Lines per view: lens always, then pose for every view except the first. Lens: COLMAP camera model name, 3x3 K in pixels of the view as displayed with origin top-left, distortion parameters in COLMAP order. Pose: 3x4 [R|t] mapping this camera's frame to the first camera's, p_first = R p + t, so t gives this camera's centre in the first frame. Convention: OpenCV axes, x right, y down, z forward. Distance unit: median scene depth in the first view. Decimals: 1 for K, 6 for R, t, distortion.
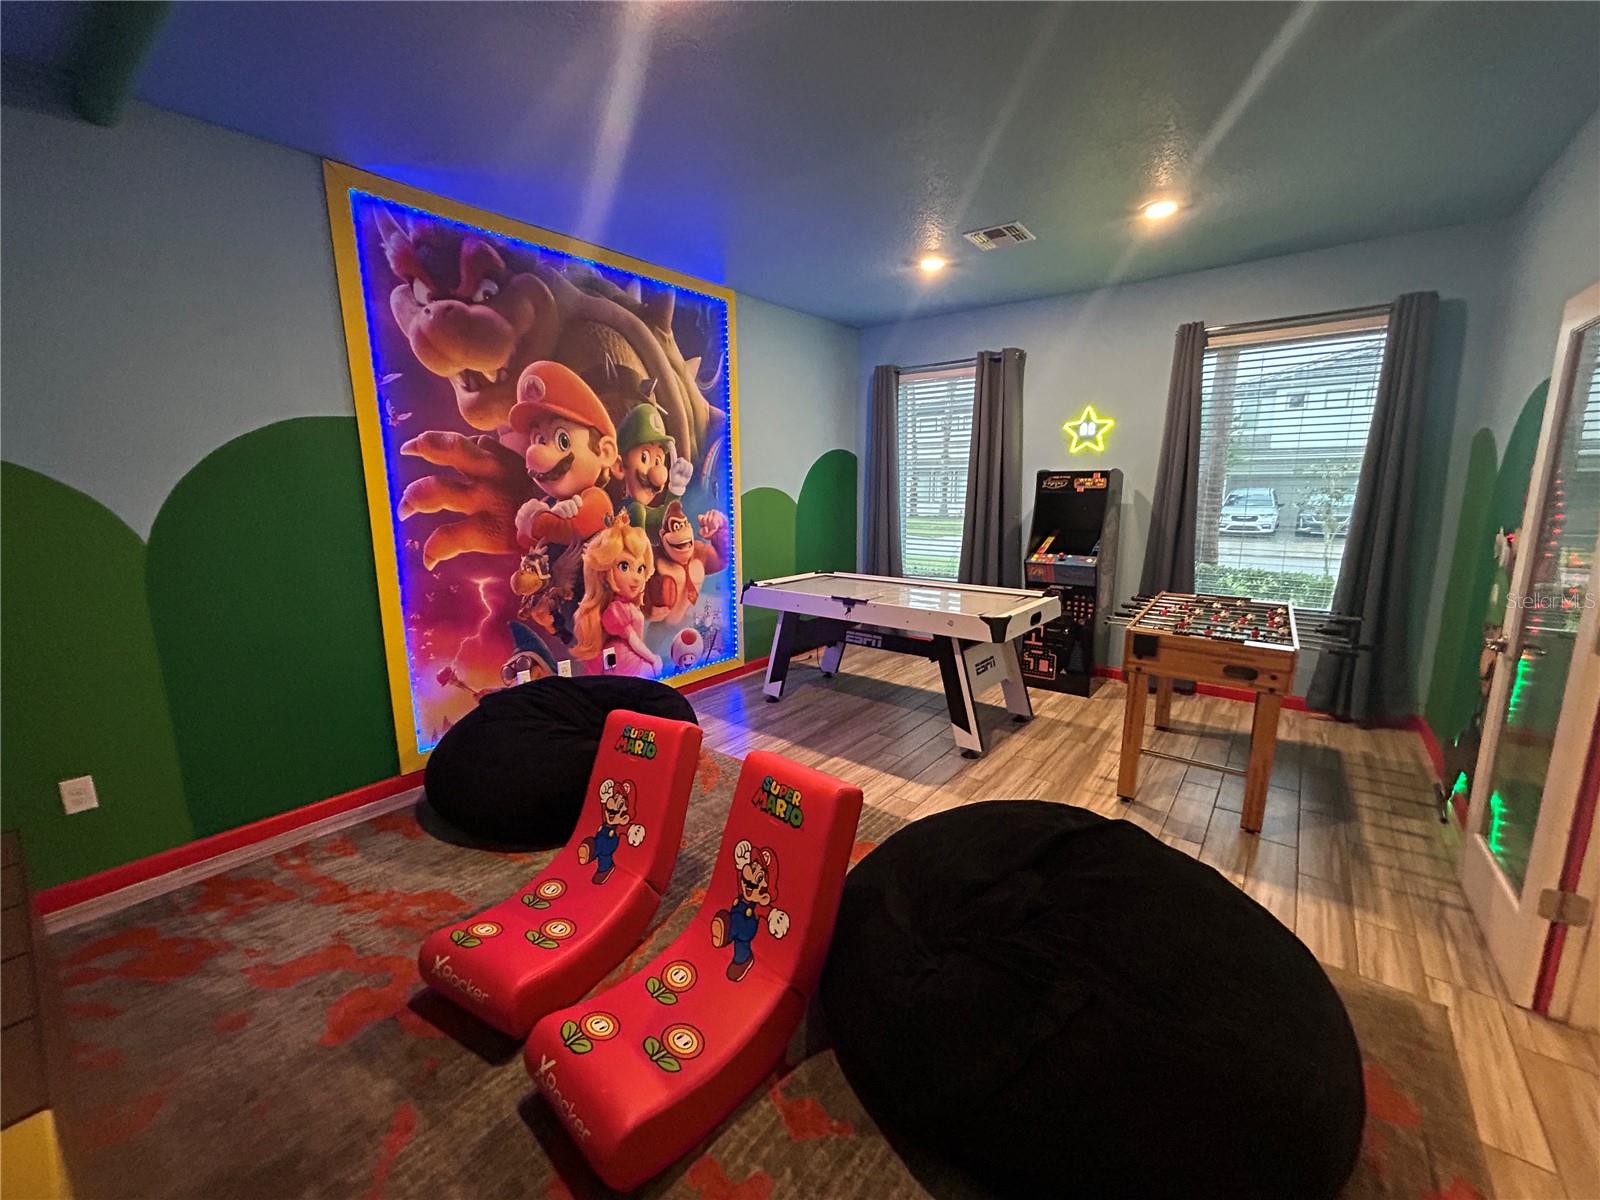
lens RADIAL K [[642.9, 0, 799.9], [0, 642.9, 599.8], [0, 0, 1]] dist [-0.001449, 0.000991]
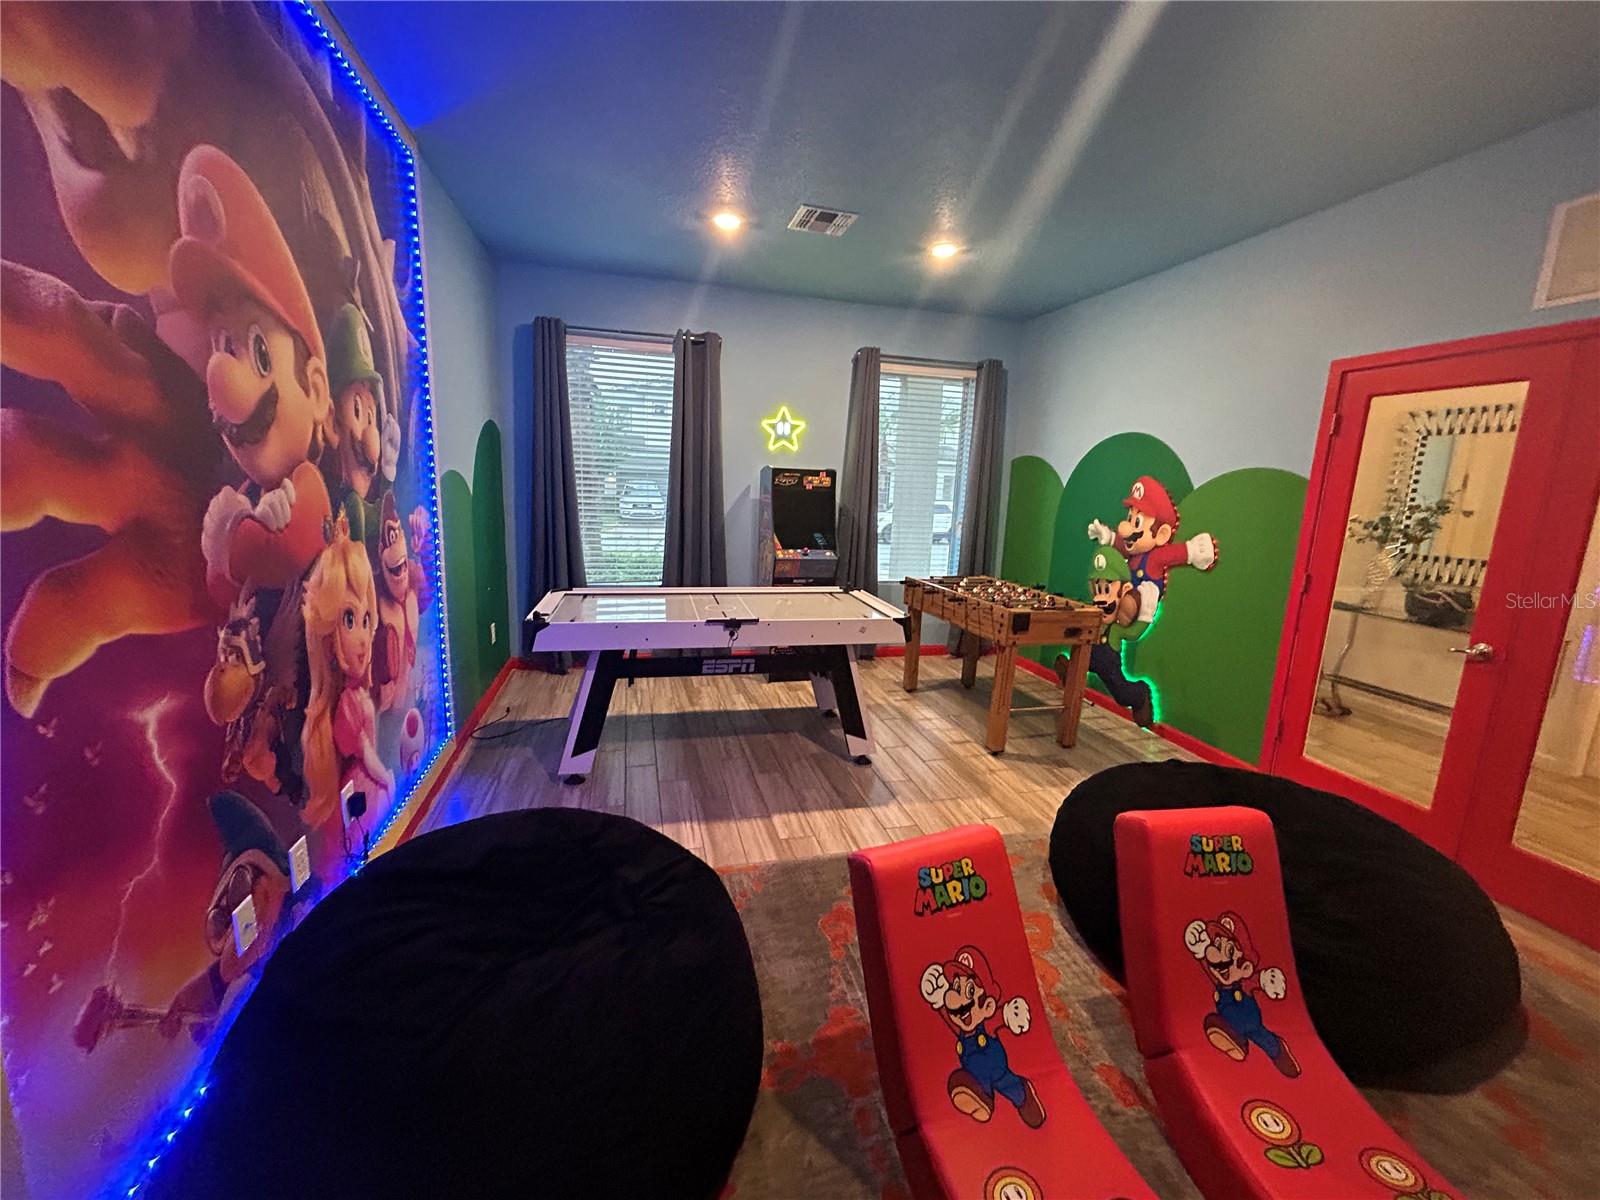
lens RADIAL K [[642.9, 0, 798.8], [0, 642.9, 600.3], [0, 0, 1]] dist [-0.001449, 0.000991]
pose [[0.606388, -0.116289, 0.786620, -0.463960], [0.100756, 0.992512, 0.069057, -0.067371], [-0.788760, 0.037381, 0.613564, 0.409129]]
